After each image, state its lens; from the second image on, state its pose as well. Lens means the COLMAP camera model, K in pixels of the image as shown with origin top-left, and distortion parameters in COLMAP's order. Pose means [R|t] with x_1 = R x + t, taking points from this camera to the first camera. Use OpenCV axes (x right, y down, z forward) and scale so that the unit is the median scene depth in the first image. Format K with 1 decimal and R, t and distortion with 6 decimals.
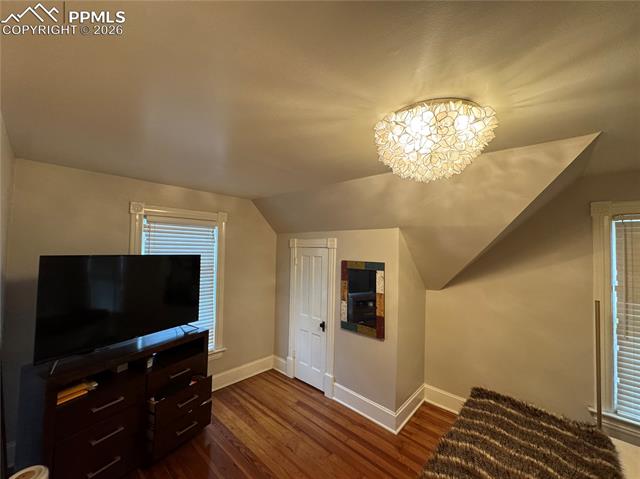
lens RADIAL K [[256.9, 0, 320.8], [0, 256.9, 240.2], [0, 0, 1]] dist [-0.001119, 0.000510]
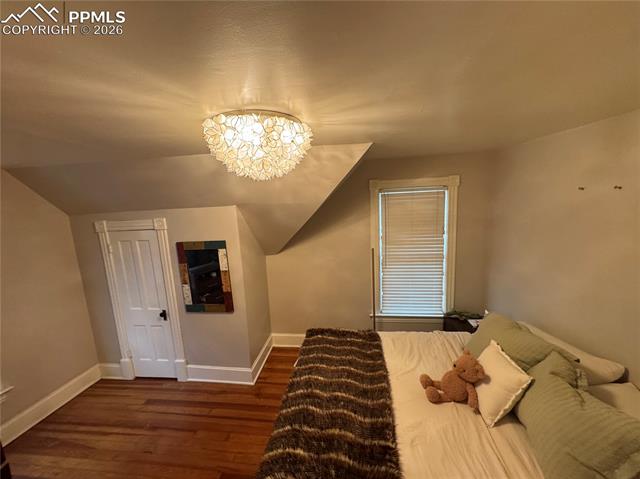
lens RADIAL K [[256.9, 0, 320.4], [0, 256.9, 238.3], [0, 0, 1]] dist [-0.001119, 0.000510]
pose [[0.812359, -0.151314, 0.563185, -0.015853], [0.048118, 0.979850, 0.193854, -0.104396], [-0.581169, -0.130379, 0.803271, -0.024582]]
